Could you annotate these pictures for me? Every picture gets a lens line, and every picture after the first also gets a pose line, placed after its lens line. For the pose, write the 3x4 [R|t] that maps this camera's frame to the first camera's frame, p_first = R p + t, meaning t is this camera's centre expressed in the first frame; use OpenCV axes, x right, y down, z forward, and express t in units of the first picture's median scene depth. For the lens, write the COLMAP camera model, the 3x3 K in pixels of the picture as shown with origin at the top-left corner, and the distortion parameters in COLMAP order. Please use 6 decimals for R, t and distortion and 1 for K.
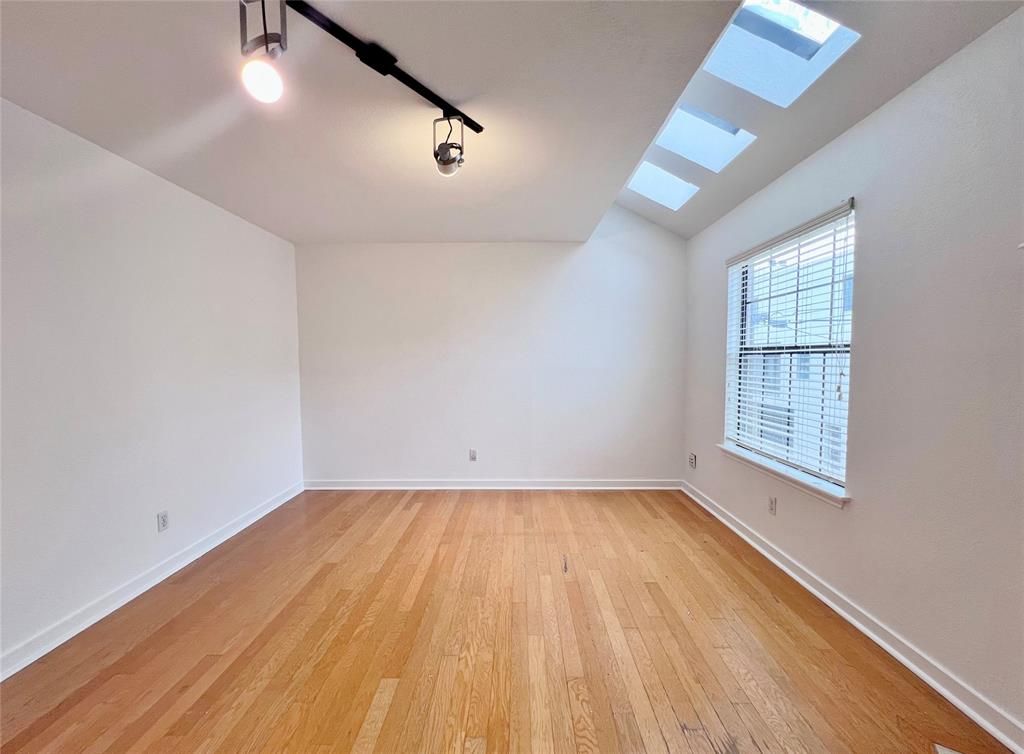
lens RADIAL K [[414.1, 0, 511.2], [0, 414.1, 379.3], [0, 0, 1]] dist [0.000590, 0.000032]
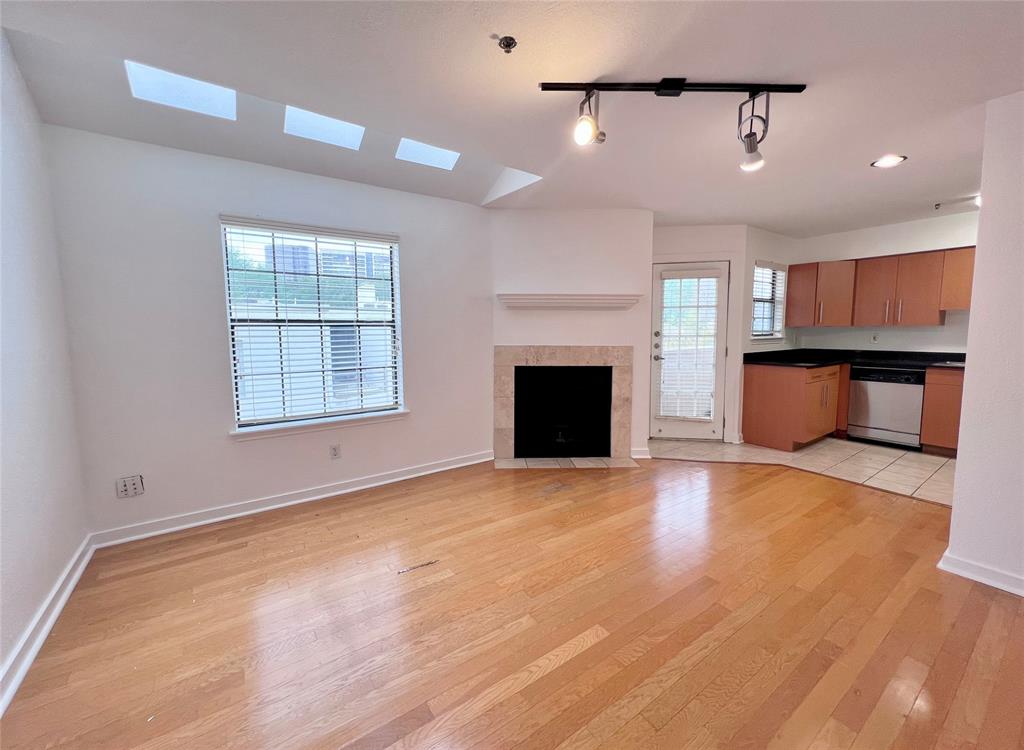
lens RADIAL K [[419.5, 0, 507.6], [0, 419.5, 366.1], [0, 0, 1]] dist [-0.000195, -0.000039]
pose [[-0.581792, -0.061132, 0.811037, -0.593166], [0.052599, 0.992256, 0.112523, -0.050782], [-0.811635, 0.108125, -0.574071, 1.173724]]
